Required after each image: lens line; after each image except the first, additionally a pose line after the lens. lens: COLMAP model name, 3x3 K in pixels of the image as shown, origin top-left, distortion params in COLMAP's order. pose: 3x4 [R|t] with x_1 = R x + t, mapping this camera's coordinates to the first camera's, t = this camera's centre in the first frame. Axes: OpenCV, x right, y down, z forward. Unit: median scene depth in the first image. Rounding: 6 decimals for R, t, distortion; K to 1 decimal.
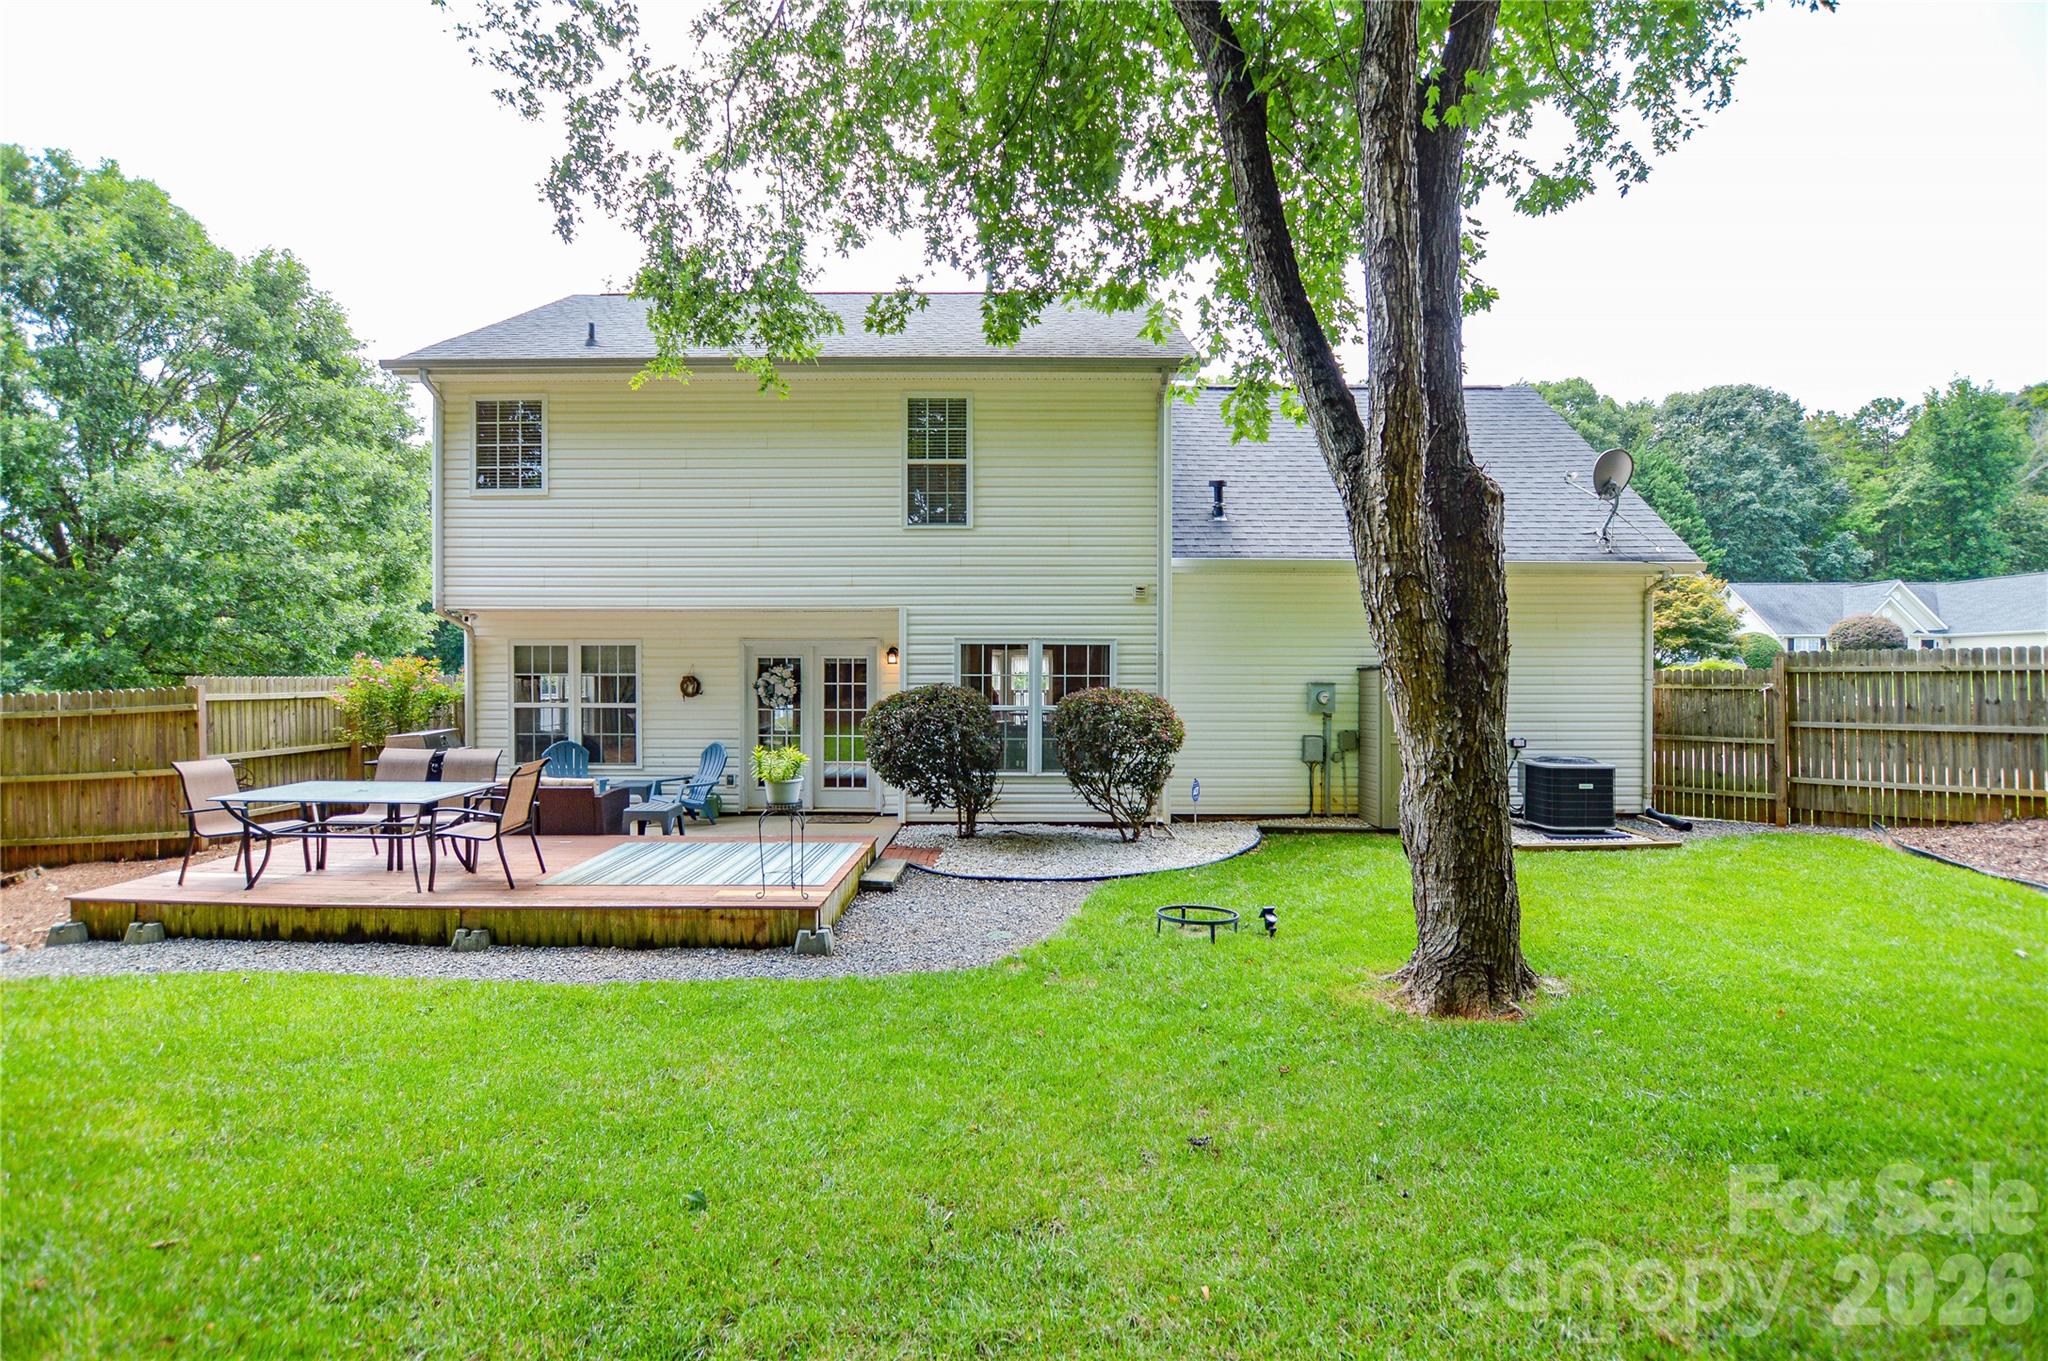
lens RADIAL K [[904.4, 0, 1024.0], [0, 904.4, 680.5], [0, 0, 1]] dist [-0.025976, 0.000454]
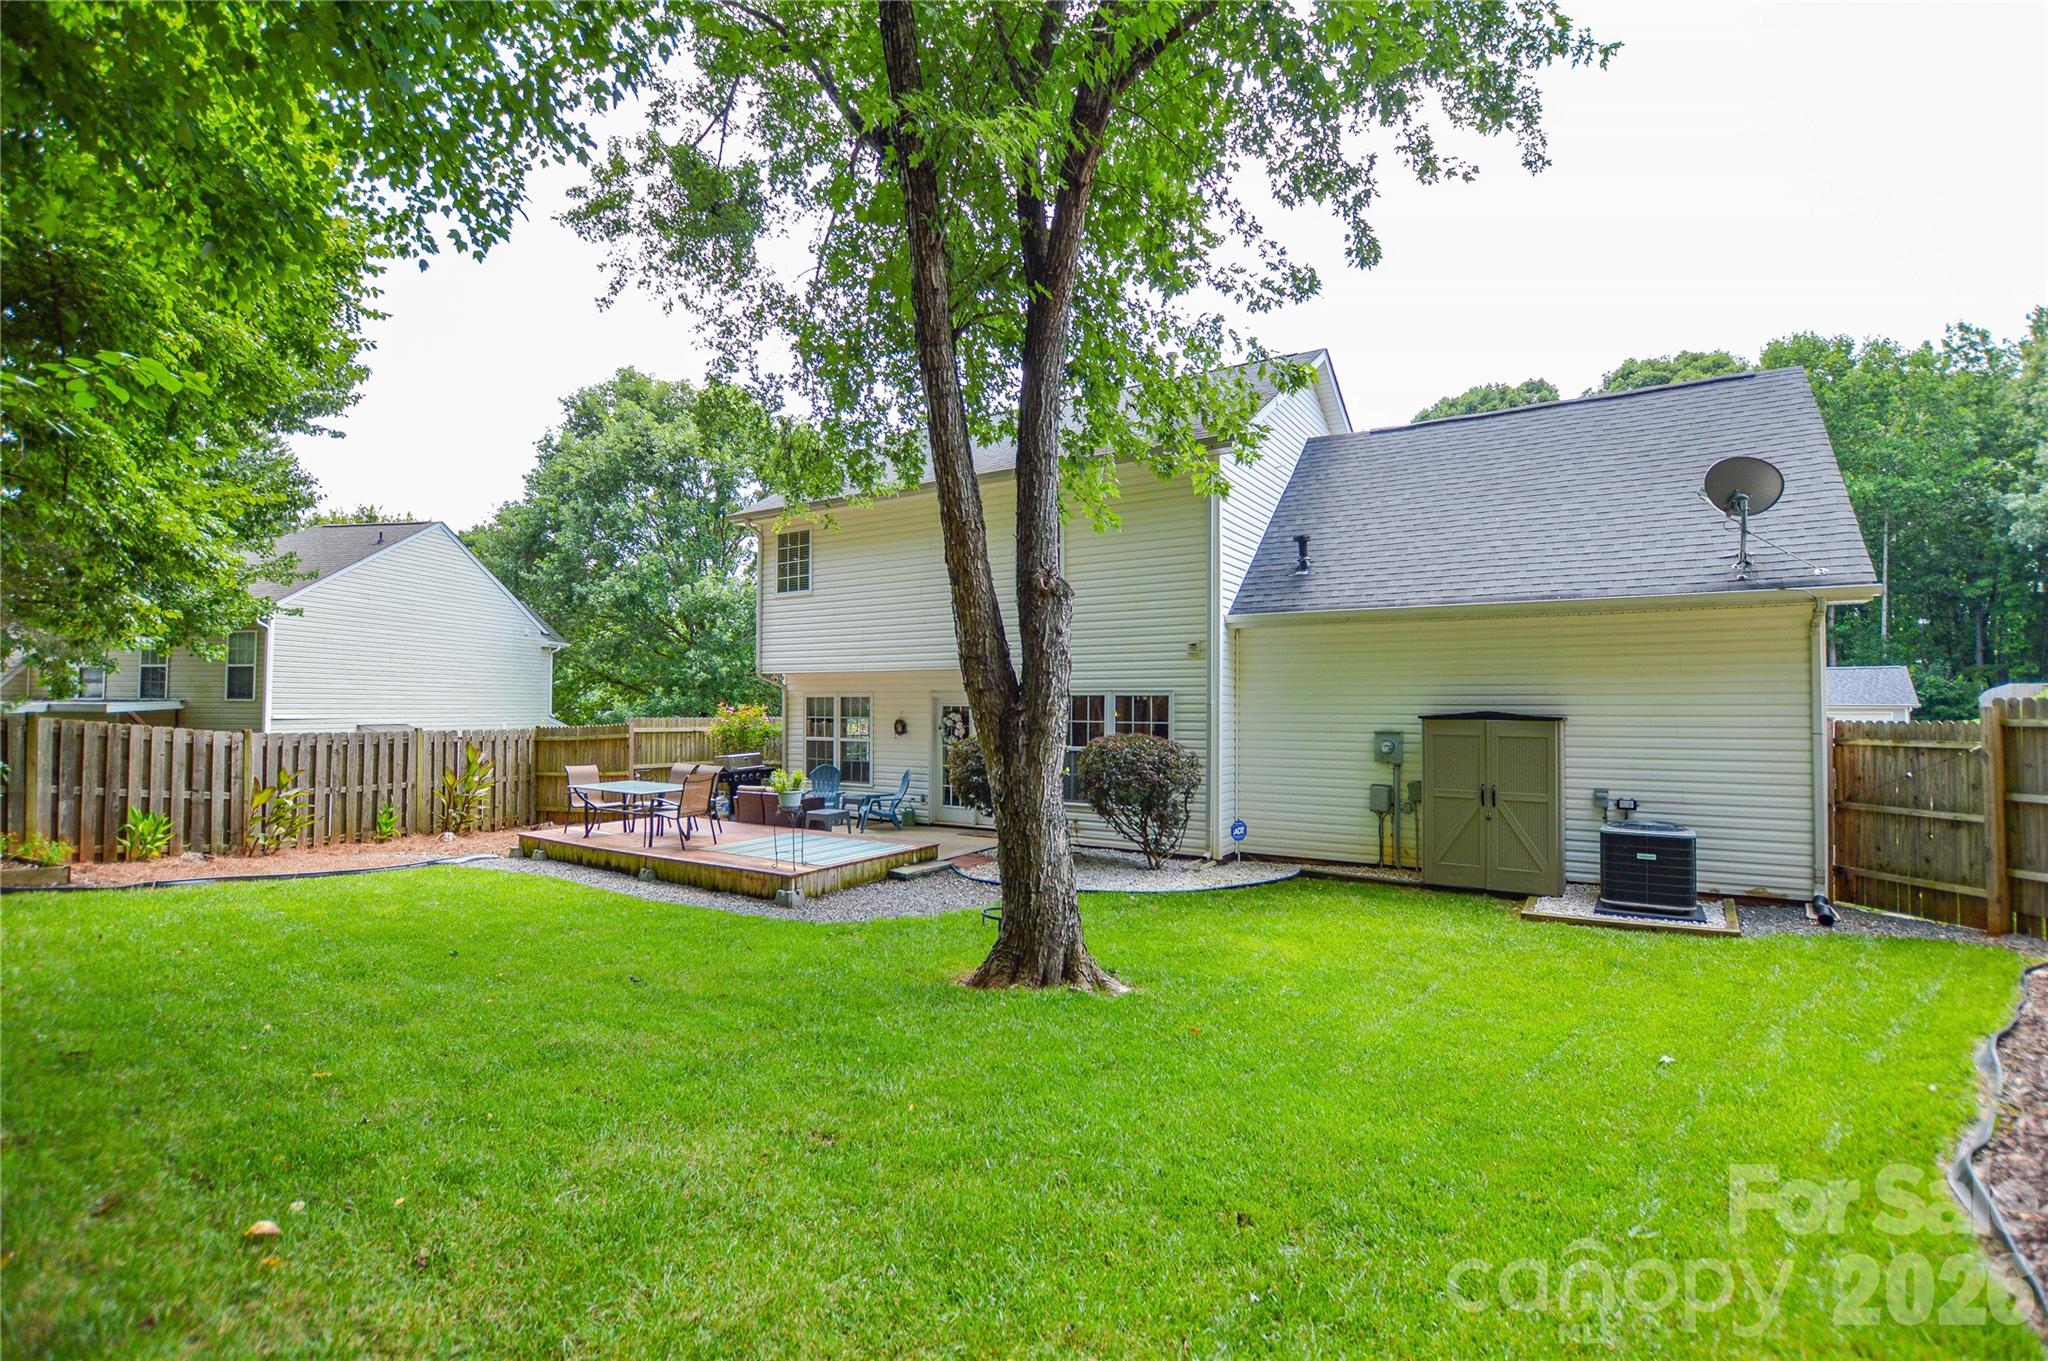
lens RADIAL K [[925.1, 0, 1063.6], [0, 925.1, 681.7], [0, 0, 1]] dist [-0.024459, 0.000832]
pose [[0.848534, -0.012682, -0.528989, 0.587480], [-0.007394, 0.999331, -0.035818, -0.013813], [0.529089, 0.034304, 0.847872, -0.050005]]
